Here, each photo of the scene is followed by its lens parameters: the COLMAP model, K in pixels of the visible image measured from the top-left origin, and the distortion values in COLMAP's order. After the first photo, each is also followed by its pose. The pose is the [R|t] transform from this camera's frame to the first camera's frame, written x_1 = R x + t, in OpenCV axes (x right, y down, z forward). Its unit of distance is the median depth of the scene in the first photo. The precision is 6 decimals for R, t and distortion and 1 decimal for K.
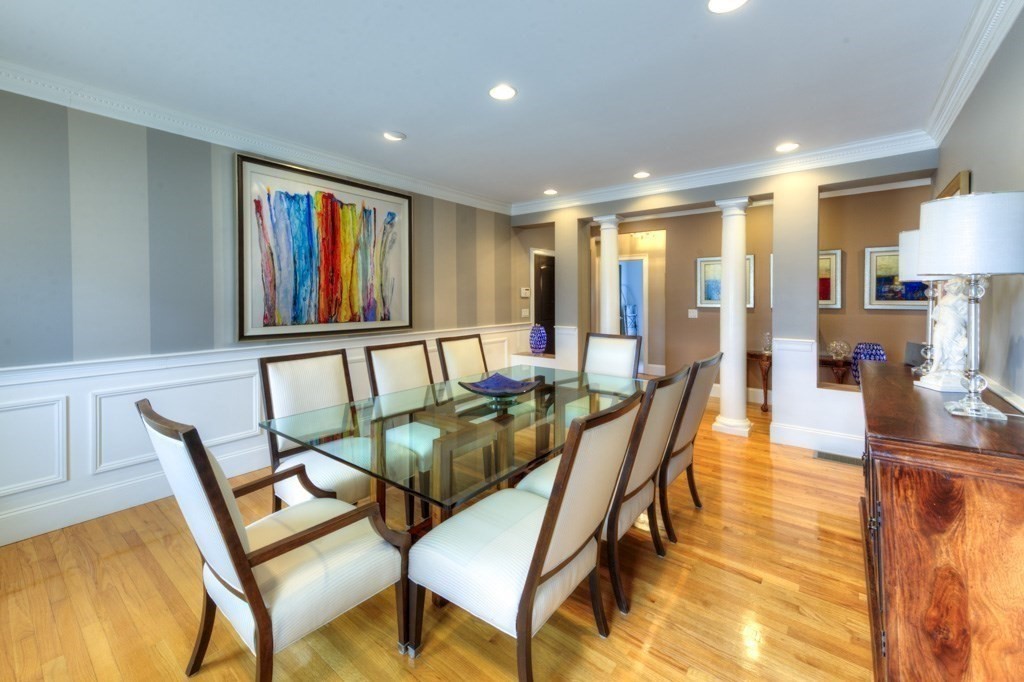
lens RADIAL K [[414.0, 0, 488.3], [0, 414.0, 302.5], [0, 0, 1]] dist [0.022539, 0.000182]
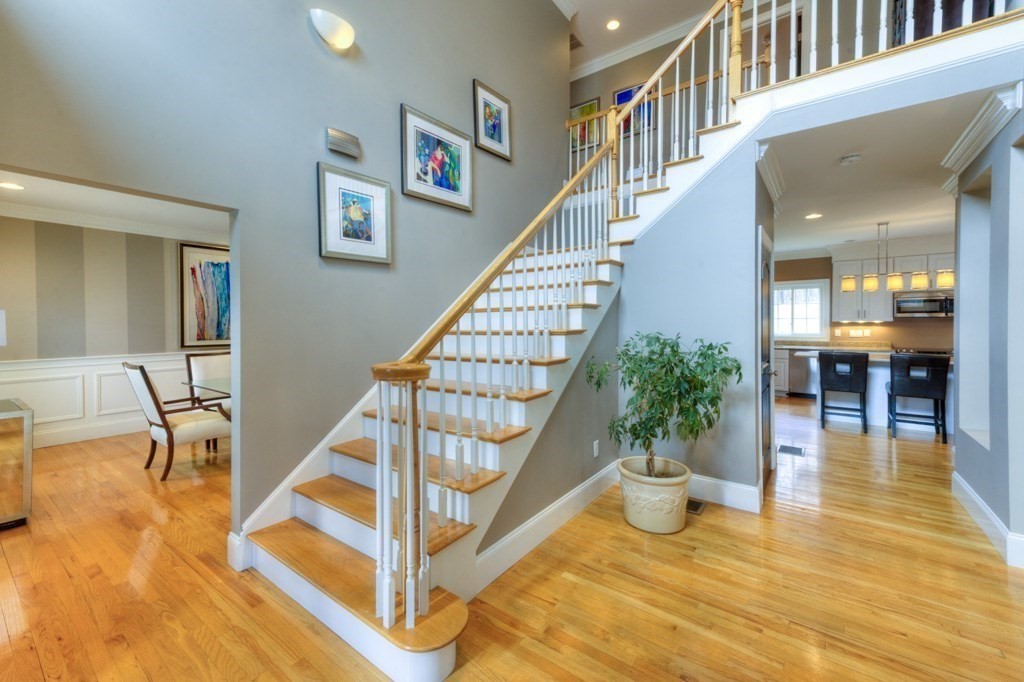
lens RADIAL K [[414.0, 0, 509.2], [0, 414.0, 327.6], [0, 0, 1]] dist [0.022539, 0.000182]
pose [[0.998397, -0.007339, 0.056128, 0.686956], [0.007478, 0.999969, -0.002279, 0.018389], [-0.056110, 0.002695, 0.998421, -0.847078]]
